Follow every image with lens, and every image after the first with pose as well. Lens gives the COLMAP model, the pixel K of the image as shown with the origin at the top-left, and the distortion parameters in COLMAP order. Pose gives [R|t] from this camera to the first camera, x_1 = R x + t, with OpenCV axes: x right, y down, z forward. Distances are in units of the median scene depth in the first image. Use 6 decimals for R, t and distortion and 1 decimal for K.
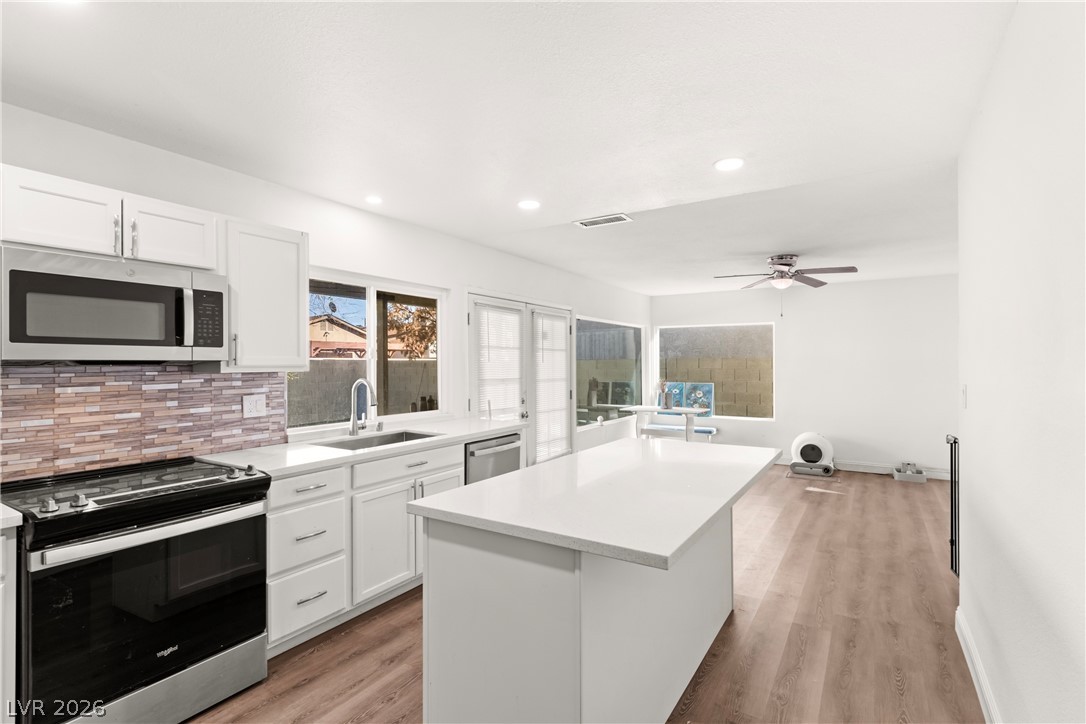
lens RADIAL K [[516.0, 0, 548.5], [0, 516.0, 363.1], [0, 0, 1]] dist [0.001160, 0.000116]
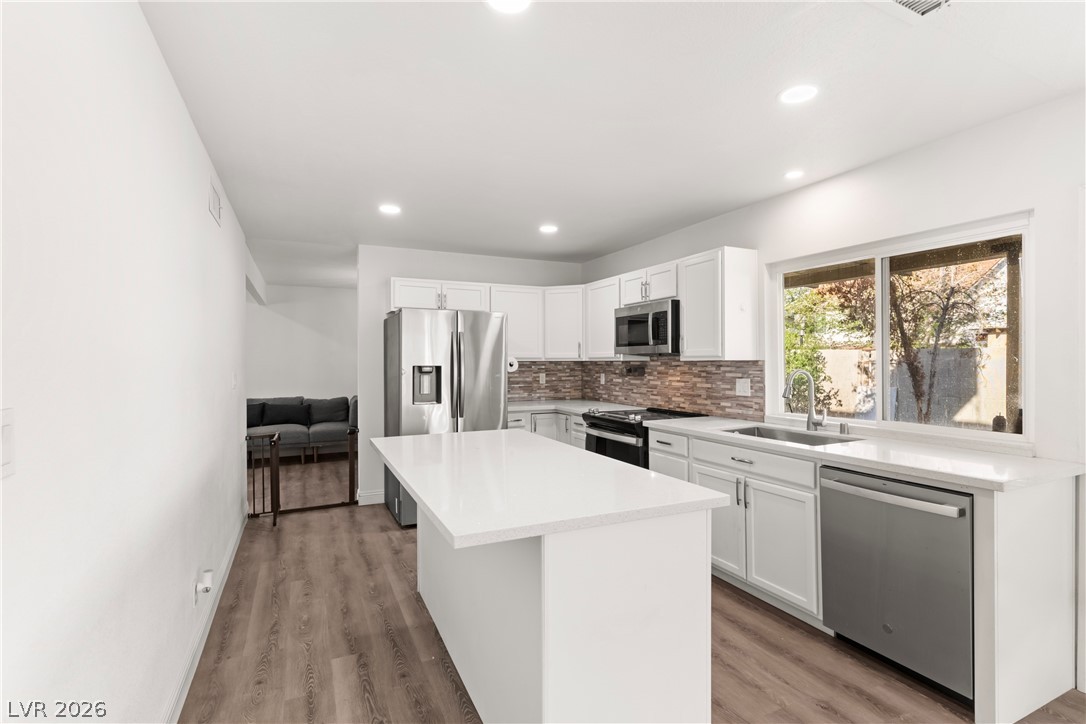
lens RADIAL K [[509.5, 0, 535.8], [0, 509.5, 354.0], [0, 0, 1]] dist [0.002162, 0.000389]
pose [[-0.546427, -0.003629, -0.837499, 0.704740], [0.007665, 0.999927, -0.009334, 0.007943], [0.837472, -0.011519, -0.546359, 1.156242]]
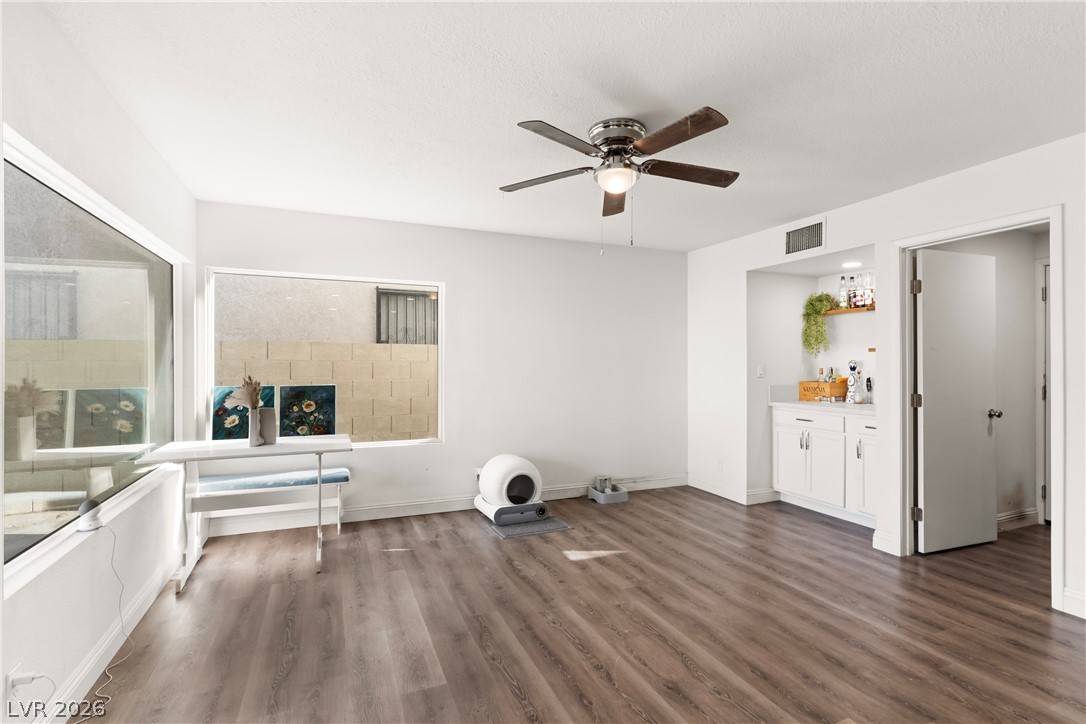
lens RADIAL K [[516.0, 0, 548.5], [0, 516.0, 363.1], [0, 0, 1]] dist [0.001160, 0.000116]
pose [[0.567986, 0.004307, 0.823027, 0.002185], [-0.005333, 0.999985, -0.001553, 0.039216], [-0.823021, -0.003507, 0.568000, 1.242045]]
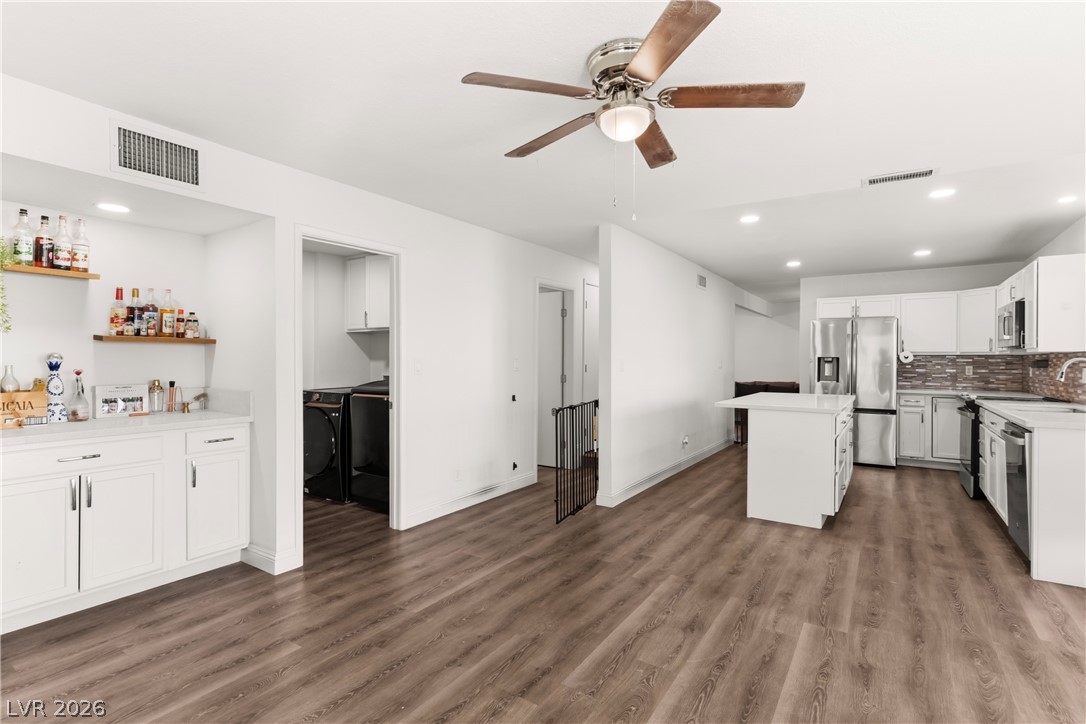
lens RADIAL K [[516.0, 0, 548.5], [0, 516.0, 363.1], [0, 0, 1]] dist [0.001160, 0.000116]
pose [[-0.999802, 0.000458, 0.019910, 0.813664], [0.000526, 0.999994, 0.003393, 0.039566], [-0.019908, 0.003402, -0.999796, 2.252072]]
